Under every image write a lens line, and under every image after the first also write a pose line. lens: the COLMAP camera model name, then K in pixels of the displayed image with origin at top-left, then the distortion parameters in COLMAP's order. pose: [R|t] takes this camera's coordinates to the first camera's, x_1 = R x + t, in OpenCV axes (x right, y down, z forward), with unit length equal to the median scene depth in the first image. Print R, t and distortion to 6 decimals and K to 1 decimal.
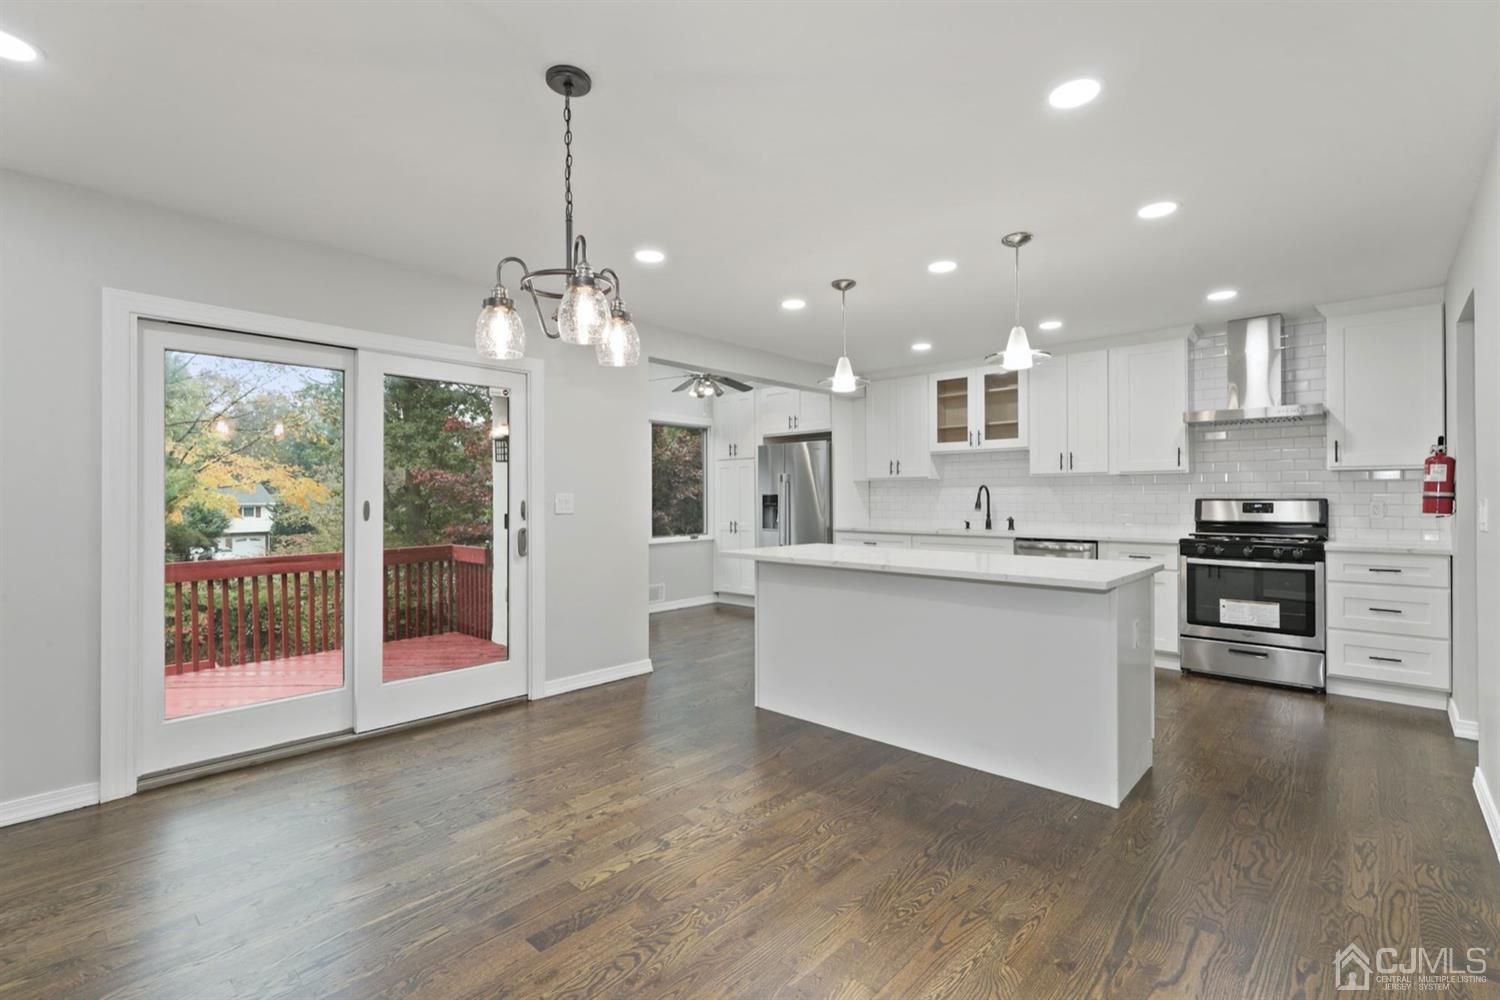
lens RADIAL K [[678.1, 0, 754.7], [0, 678.1, 491.1], [0, 0, 1]] dist [-0.000143, -0.000670]
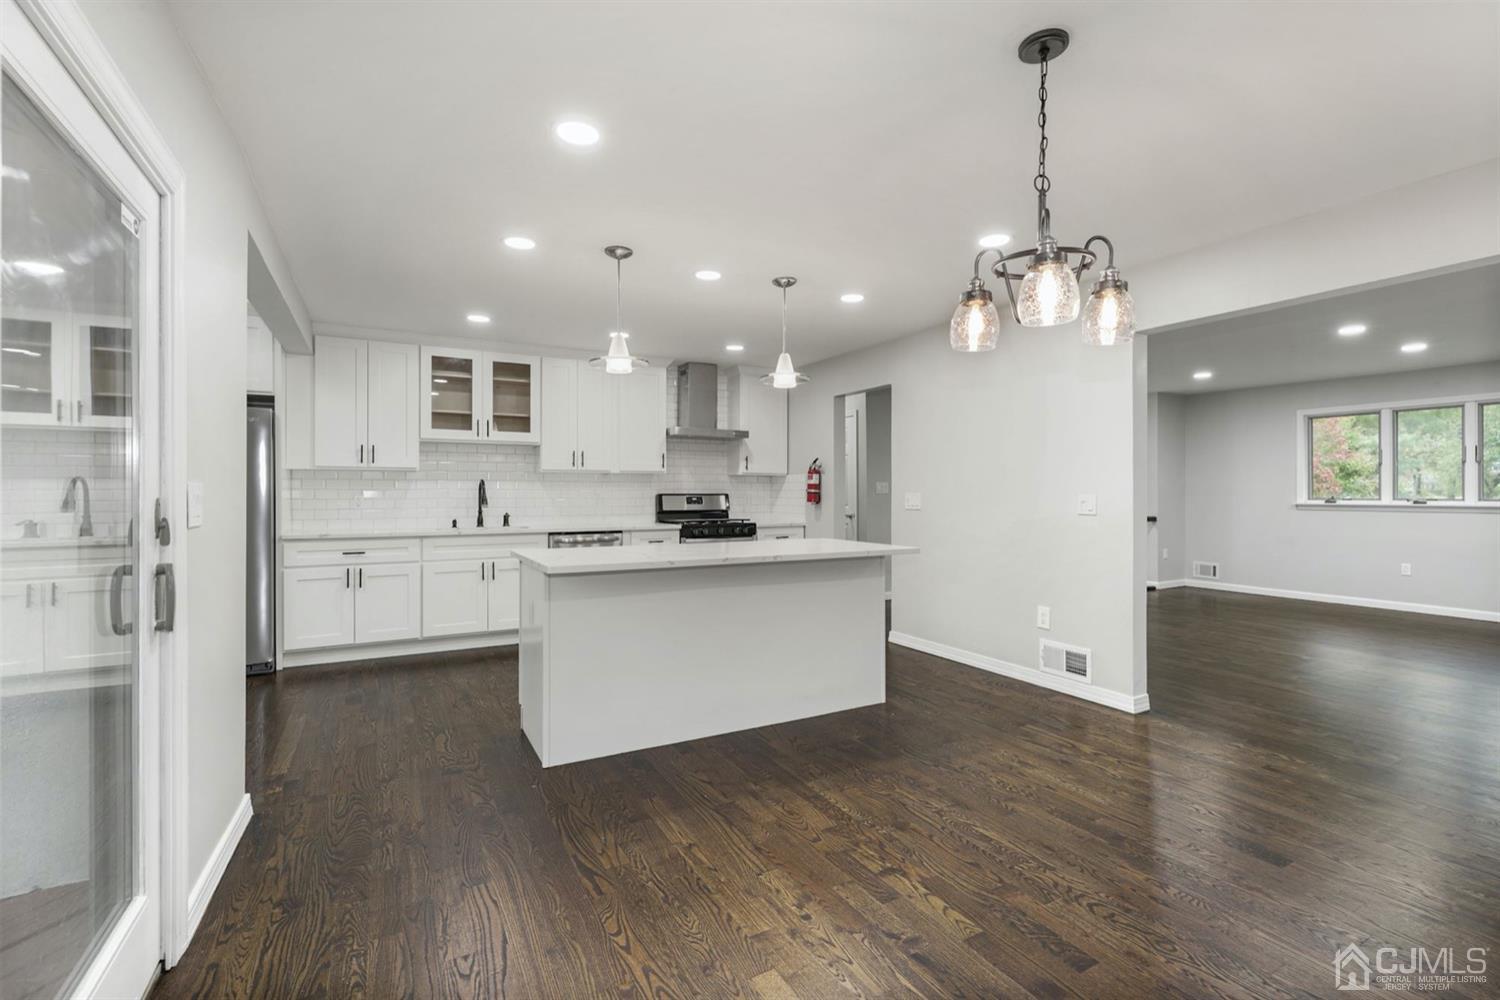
lens RADIAL K [[678.1, 0, 754.7], [0, 678.1, 491.1], [0, 0, 1]] dist [-0.000143, -0.000670]
pose [[0.310966, 0.003994, 0.950413, -0.560185], [-0.010277, 0.999947, -0.000839, 0.005771], [-0.950366, -0.009507, 0.310990, 0.472772]]
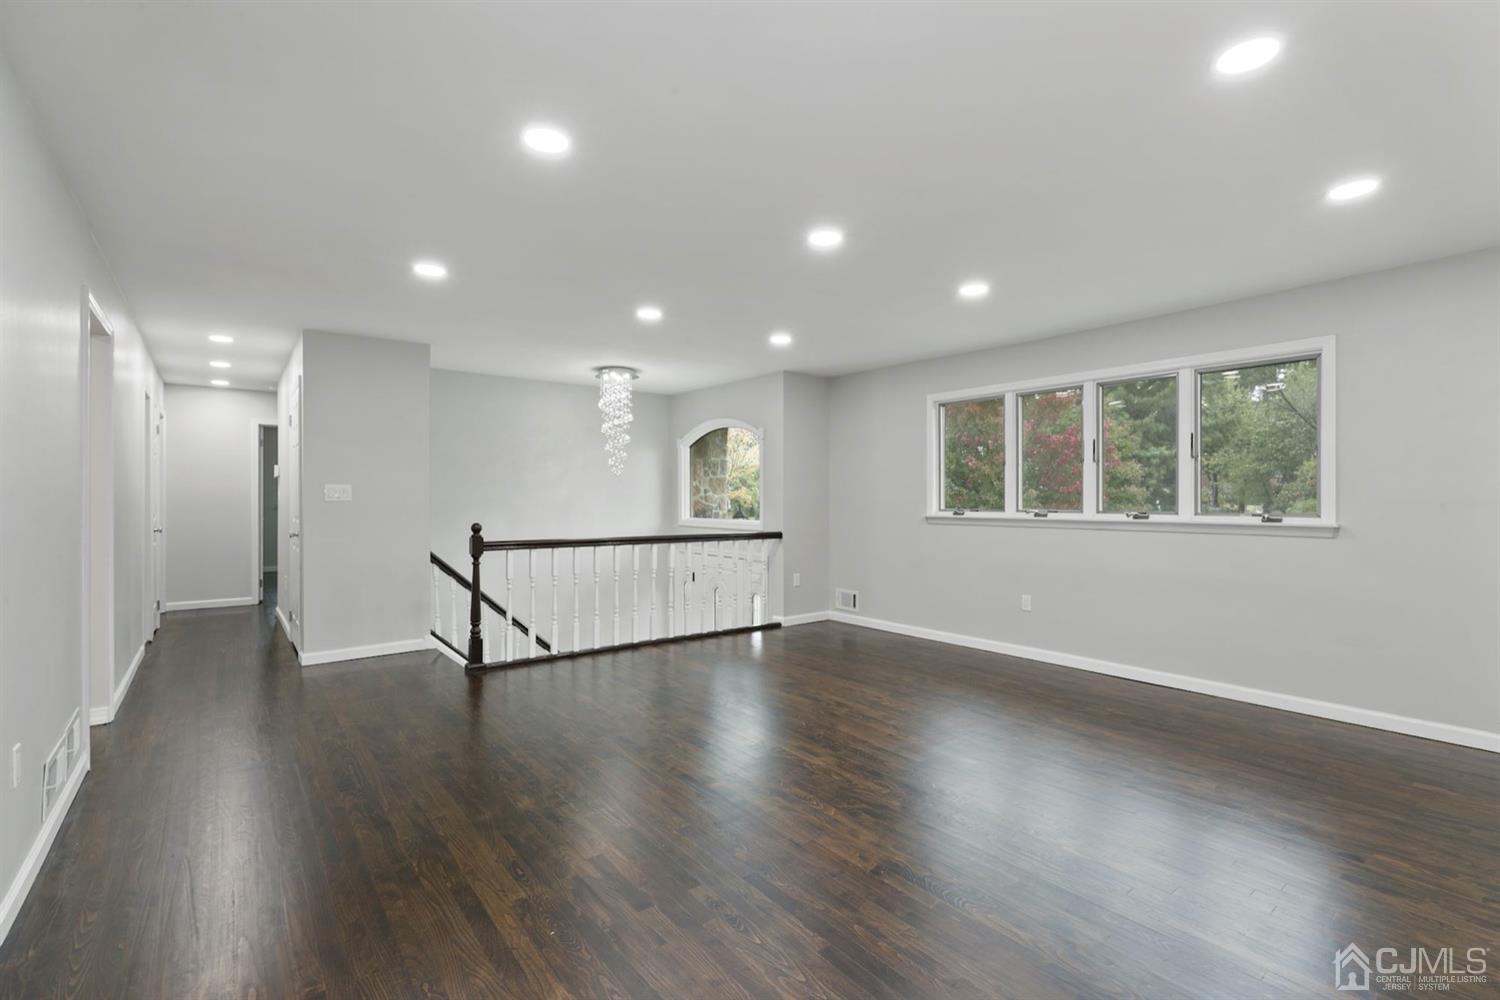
lens RADIAL K [[675.2, 0, 756.5], [0, 675.2, 496.9], [0, 0, 1]] dist [-0.001534, -0.000165]
pose [[0.152032, 0.008151, 0.988342, 0.114055], [-0.014897, 0.999871, -0.005954, -0.002821], [-0.988263, -0.013818, 0.152134, -0.149746]]
